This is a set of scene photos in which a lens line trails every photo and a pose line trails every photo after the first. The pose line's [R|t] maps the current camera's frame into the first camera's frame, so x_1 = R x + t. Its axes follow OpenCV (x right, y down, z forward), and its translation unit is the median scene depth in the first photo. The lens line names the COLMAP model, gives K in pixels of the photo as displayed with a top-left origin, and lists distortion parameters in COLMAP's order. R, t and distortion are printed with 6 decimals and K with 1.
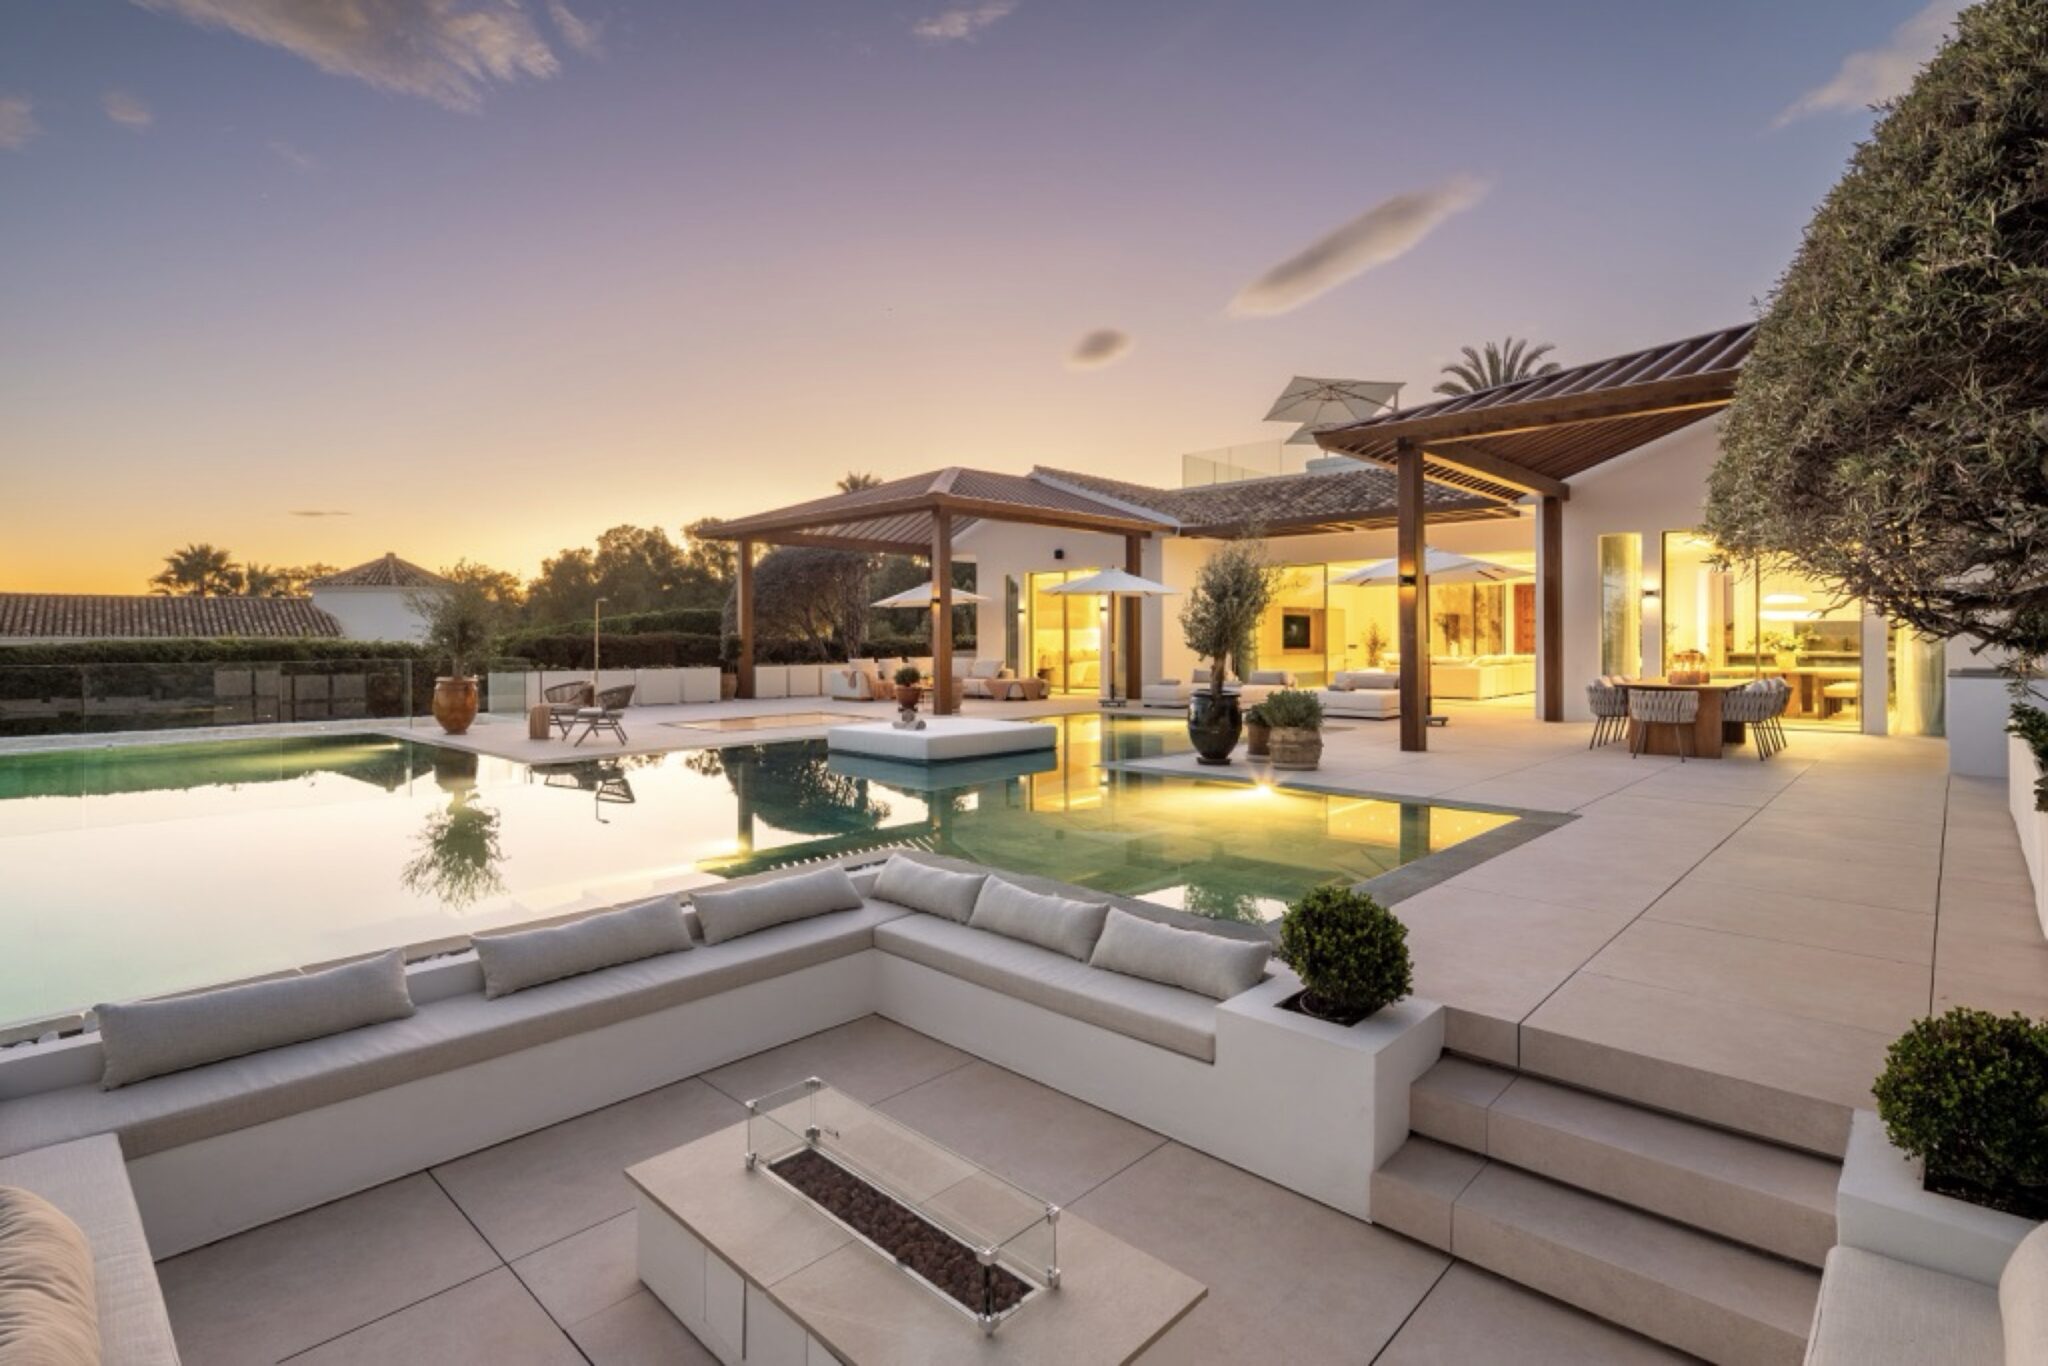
lens RADIAL K [[986.8, 0, 1023.3], [0, 986.8, 642.5], [0, 0, 1]] dist [0.000216, 0.000032]
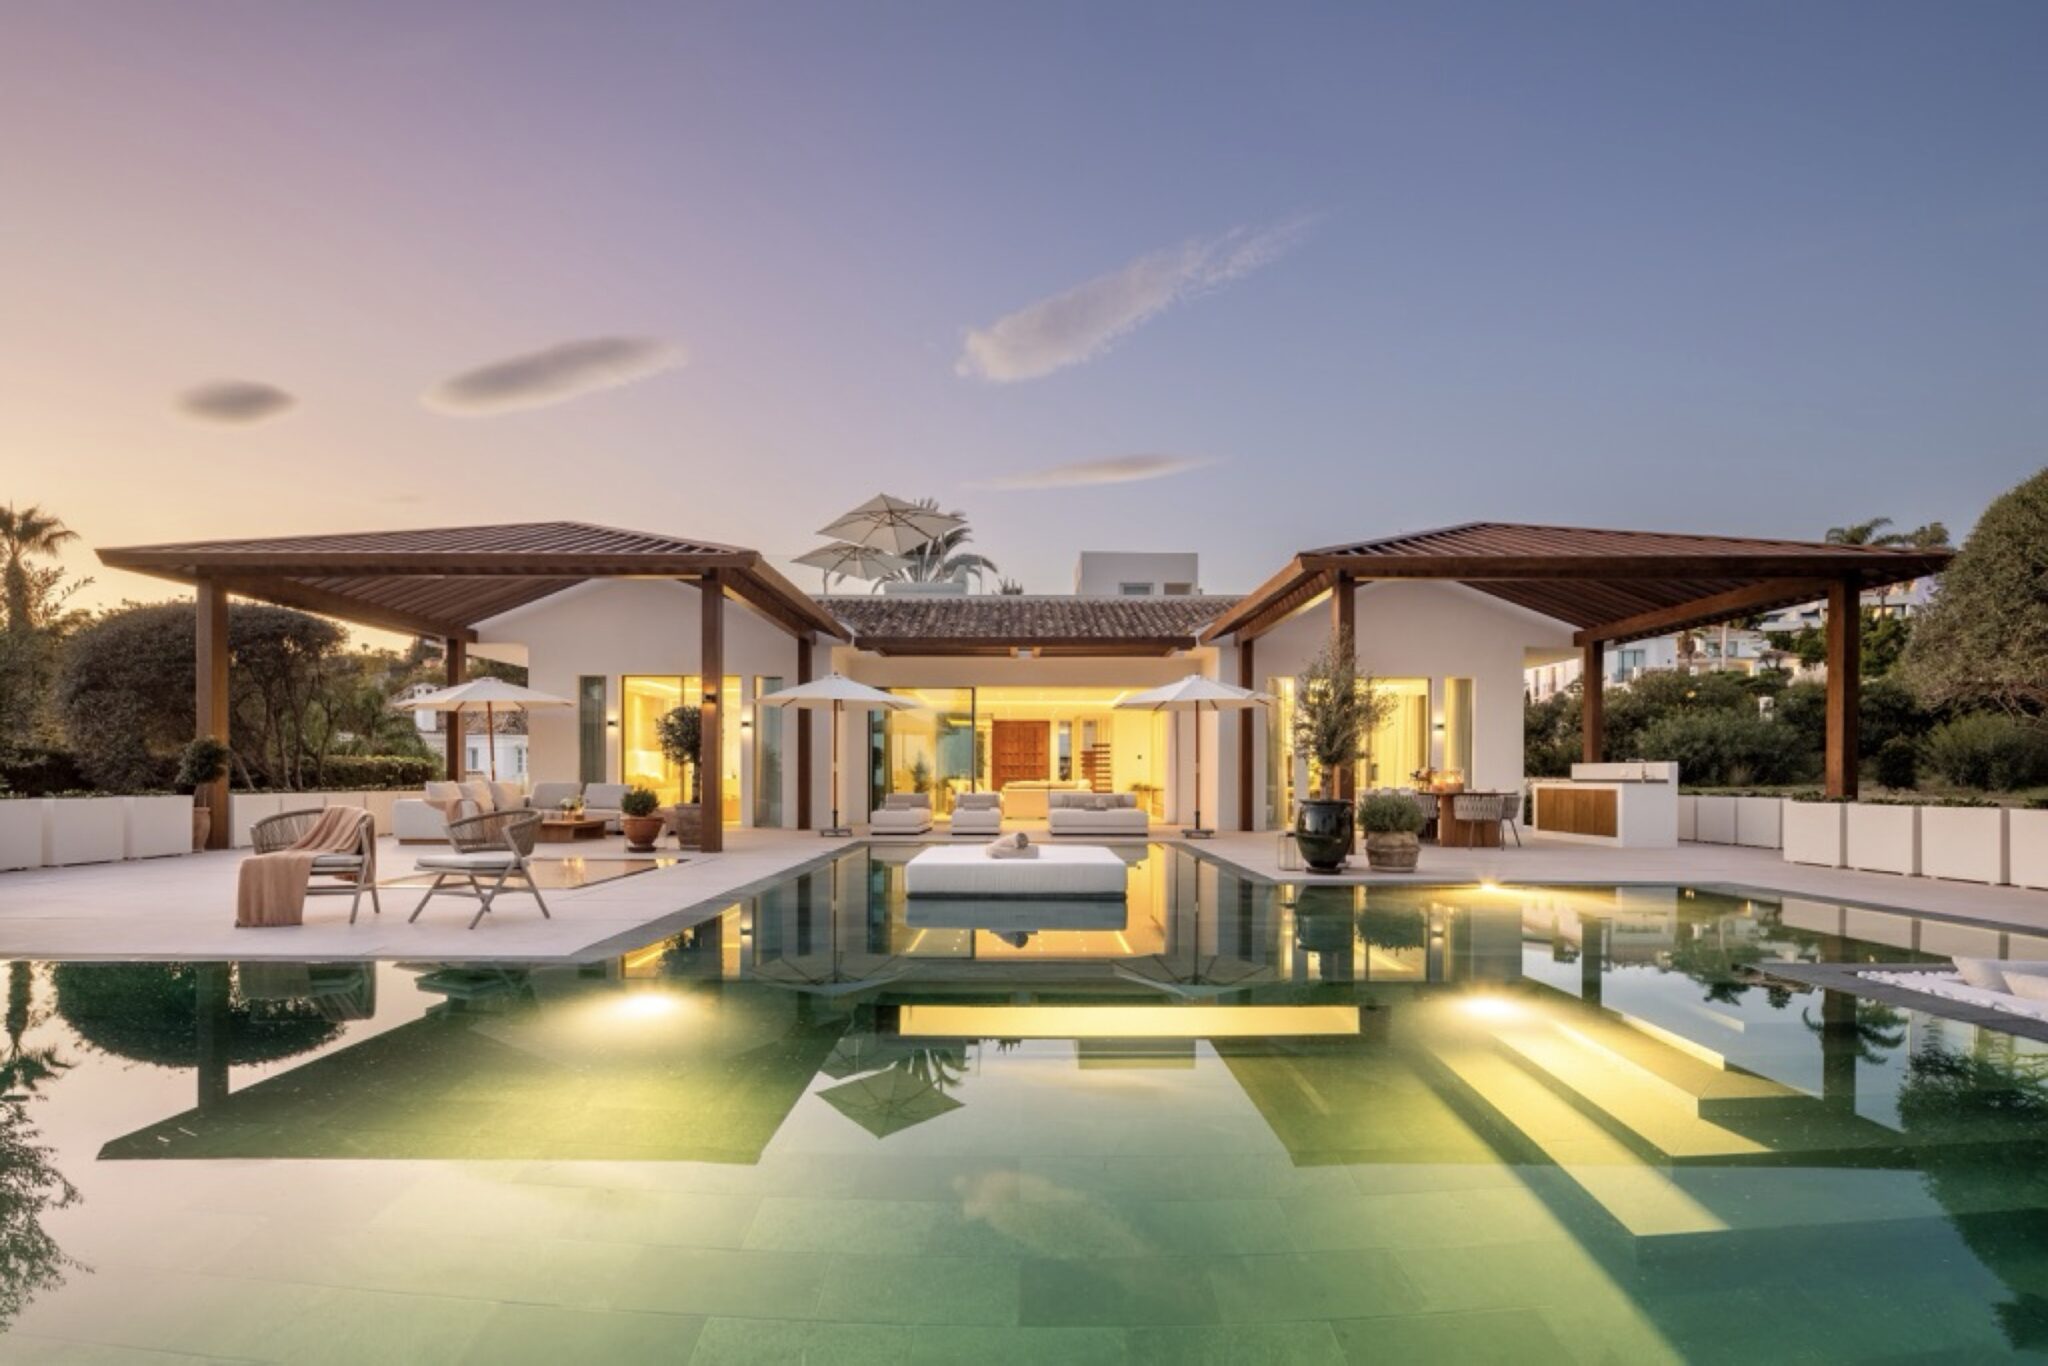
lens RADIAL K [[968.7, 0, 1025.2], [0, 968.7, 779.8], [0, 0, 1]] dist [0.002052, 0.000285]
pose [[0.719773, 0.003956, 0.694199, -0.404181], [-0.003427, 0.999992, -0.002146, 0.018532], [-0.694201, -0.000834, 0.719780, 0.297436]]
